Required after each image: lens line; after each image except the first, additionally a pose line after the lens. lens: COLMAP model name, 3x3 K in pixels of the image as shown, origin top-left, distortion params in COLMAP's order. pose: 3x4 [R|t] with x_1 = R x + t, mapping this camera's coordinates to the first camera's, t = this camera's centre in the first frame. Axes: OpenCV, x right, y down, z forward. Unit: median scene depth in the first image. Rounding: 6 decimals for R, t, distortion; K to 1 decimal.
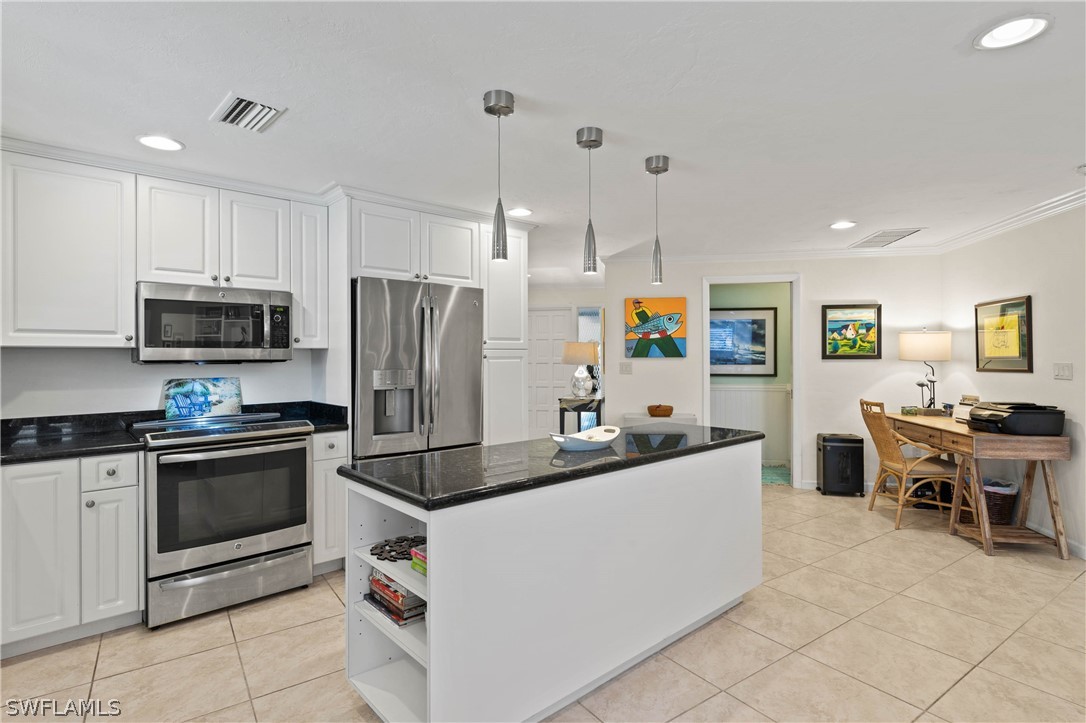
lens RADIAL K [[542.1, 0, 543.0], [0, 542.1, 361.5], [0, 0, 1]] dist [0.000513, 0.000142]
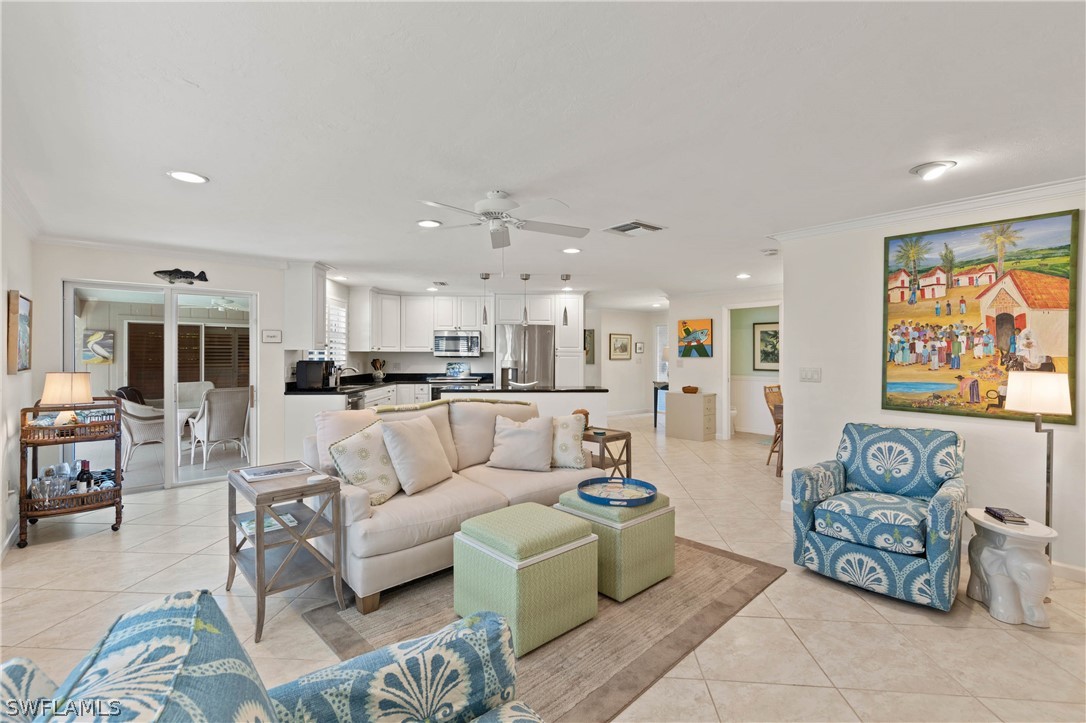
lens RADIAL K [[465.4, 0, 543.0], [0, 465.4, 361.5], [0, 0, 1]] dist [-0.000626, -0.000042]
pose [[0.780688, 0.012291, -0.624800, 0.720387], [-0.012122, 0.999916, 0.004524, 0.005108], [0.624803, 0.004042, 0.780772, -0.354524]]
